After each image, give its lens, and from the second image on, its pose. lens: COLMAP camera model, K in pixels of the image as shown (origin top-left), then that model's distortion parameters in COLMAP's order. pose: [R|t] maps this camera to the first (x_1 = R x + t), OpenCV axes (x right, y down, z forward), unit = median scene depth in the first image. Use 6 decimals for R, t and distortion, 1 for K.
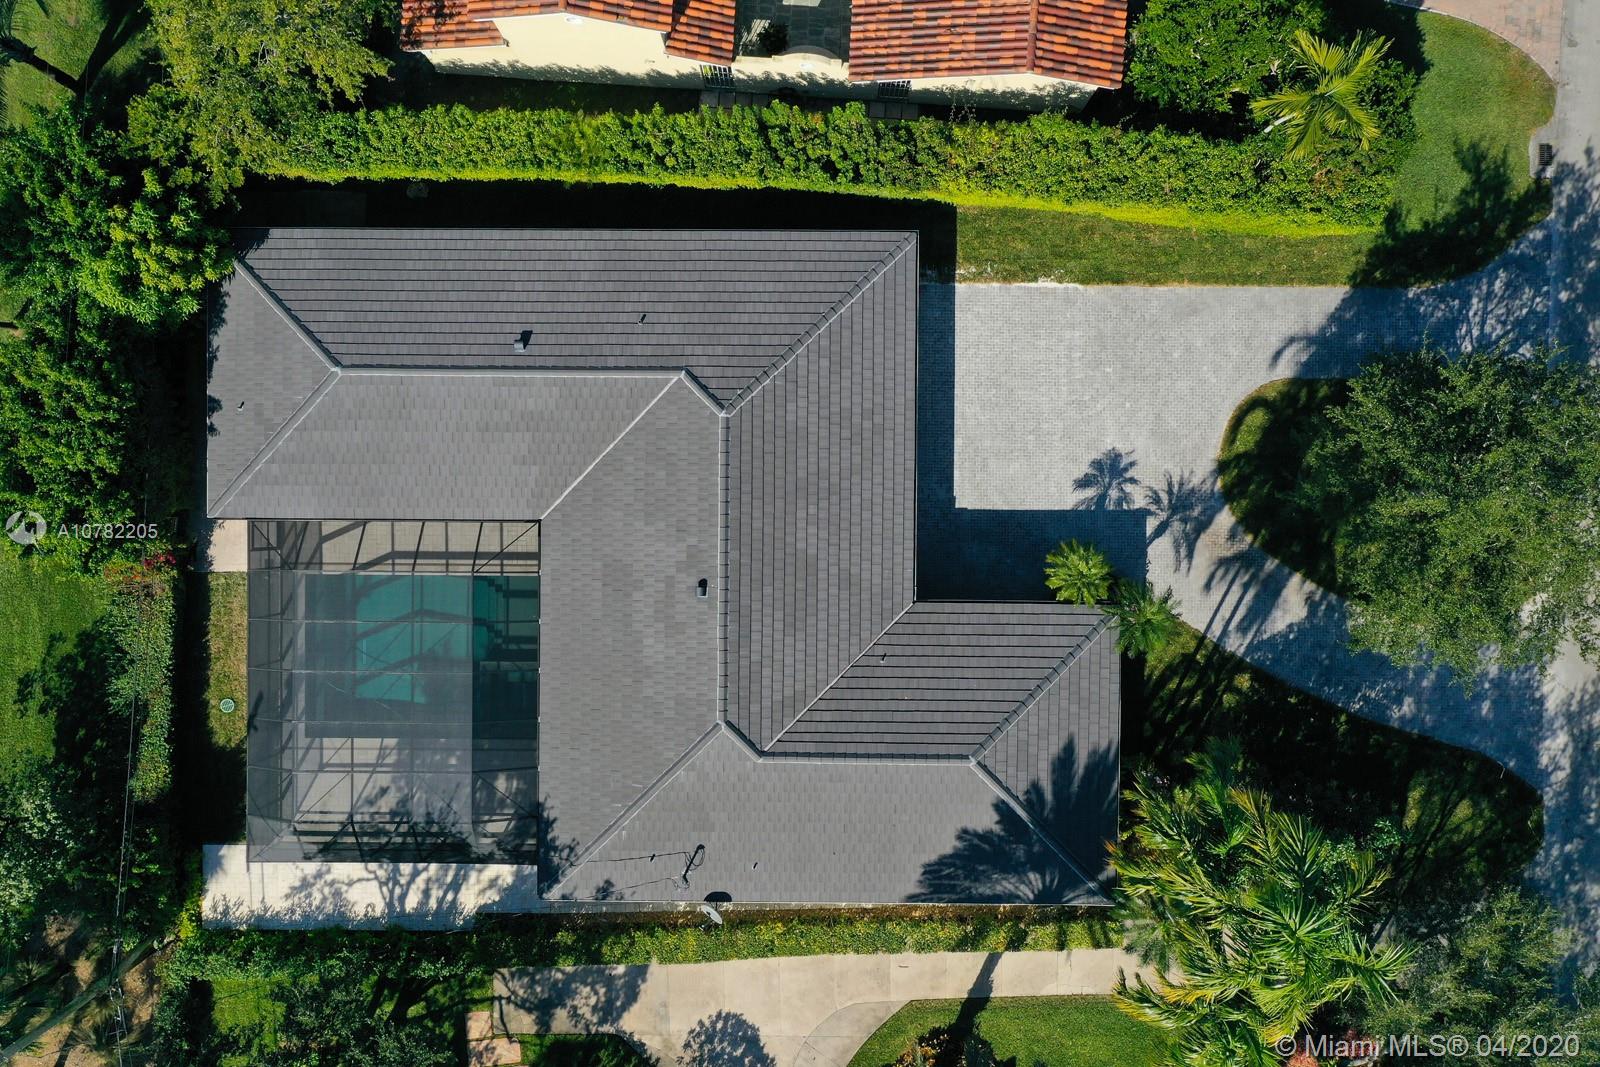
lens RADIAL K [[1268.0, 0, 800.0], [0, 1268.0, 533.5], [0, 0, 1]] dist [0.000244, -0.003183]
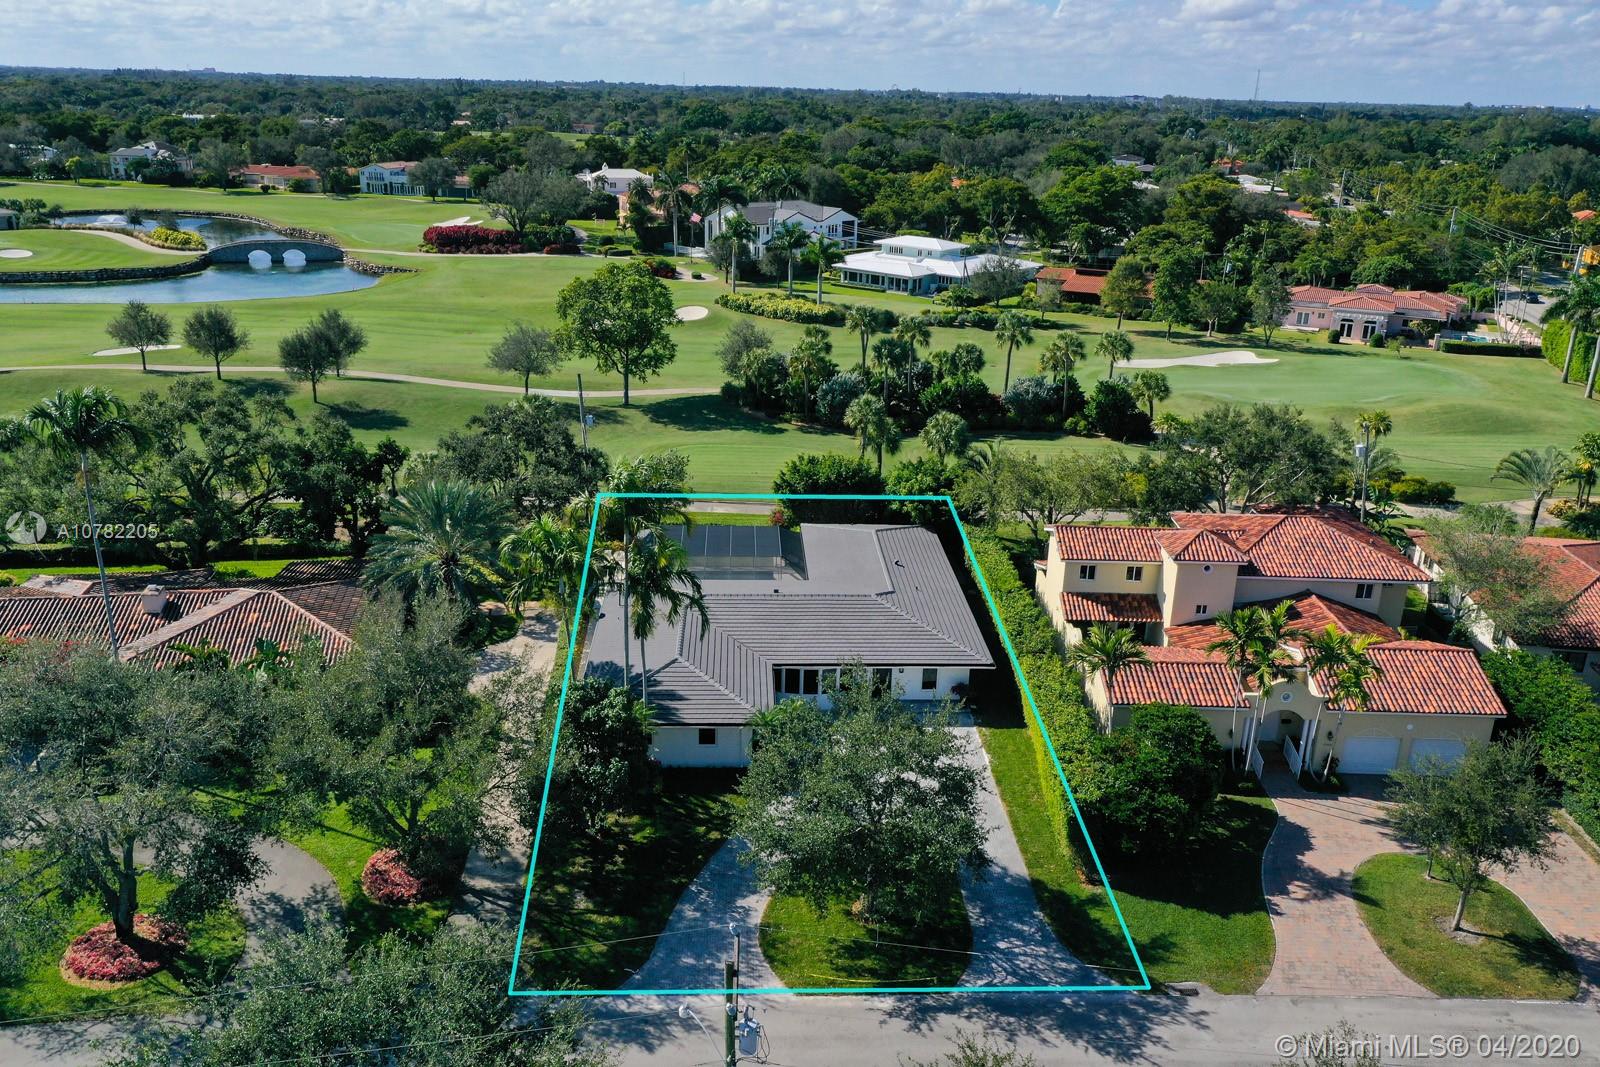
lens RADIAL K [[1262.5, 0, 800.0], [0, 1262.5, 533.5], [0, 0, 1]] dist [0.010472, 0.001158]
pose [[0.053795, 0.344033, -0.937415, 1.467583], [-0.998137, -0.008533, -0.060411, 0.110040], [-0.028782, 0.938919, 0.342933, 0.258017]]
